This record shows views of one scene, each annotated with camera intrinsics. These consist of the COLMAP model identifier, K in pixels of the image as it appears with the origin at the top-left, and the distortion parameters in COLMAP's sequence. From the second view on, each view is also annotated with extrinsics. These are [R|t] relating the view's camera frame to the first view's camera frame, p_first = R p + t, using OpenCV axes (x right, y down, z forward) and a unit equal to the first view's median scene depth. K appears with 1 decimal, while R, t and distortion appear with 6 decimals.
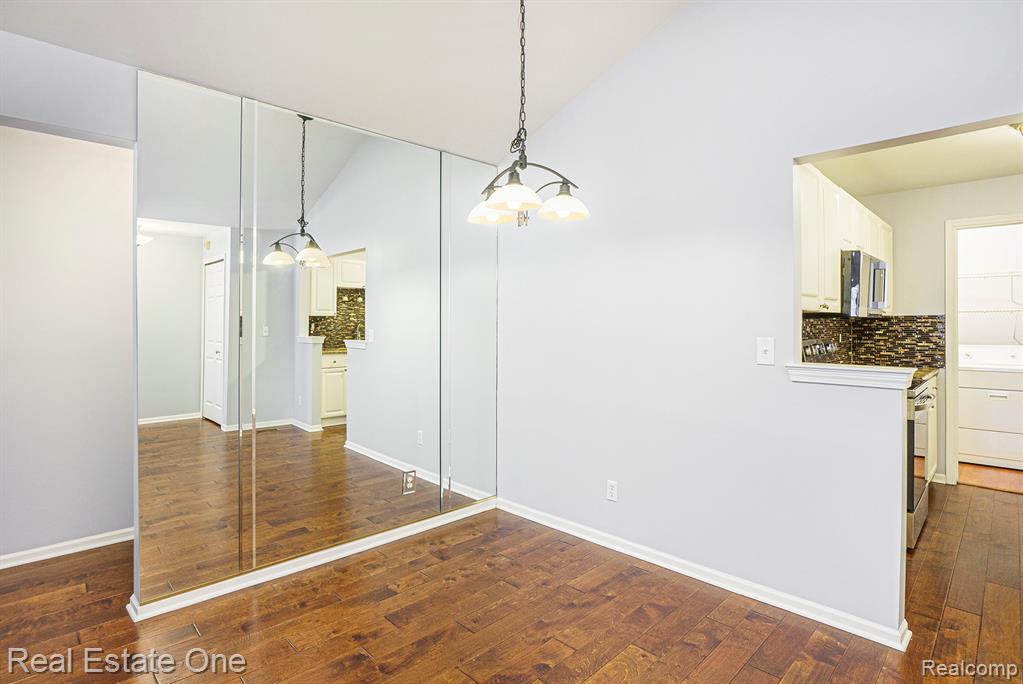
lens RADIAL K [[510.3, 0, 511.3], [0, 510.3, 323.5], [0, 0, 1]] dist [-0.023276, 0.000110]
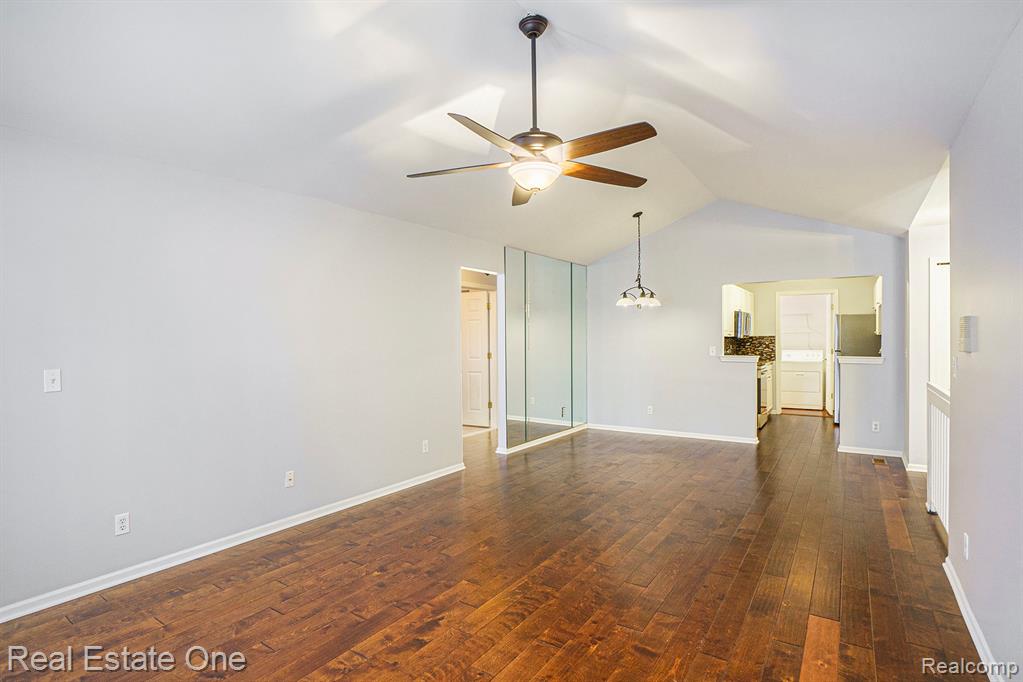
lens RADIAL K [[510.3, 0, 509.8], [0, 510.3, 336.1], [0, 0, 1]] dist [-0.023276, 0.000110]
pose [[0.980376, -0.000861, 0.197135, -0.663760], [0.000019, 0.999991, 0.004273, -0.025679], [-0.197137, -0.004186, 0.980367, -0.883933]]
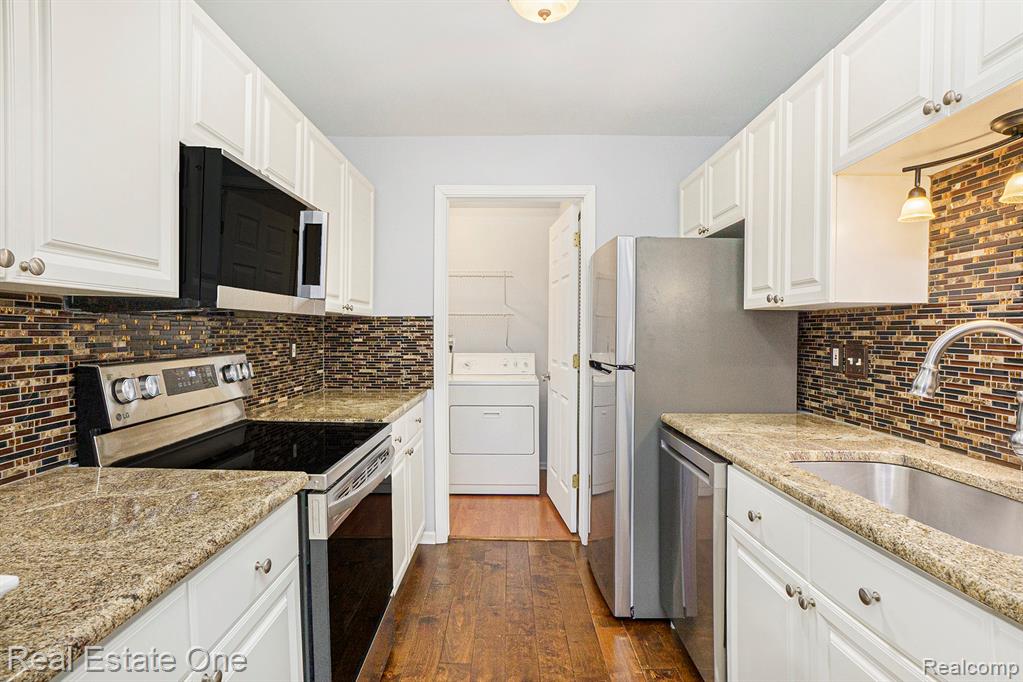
lens RADIAL K [[510.3, 0, 512.7], [0, 510.3, 338.4], [0, 0, 1]] dist [-0.023276, 0.000110]
pose [[0.703587, -0.006361, 0.710581, 0.414838], [-0.008210, 0.999820, 0.017080, 0.001774], [-0.710562, -0.017851, 0.703408, 0.392930]]
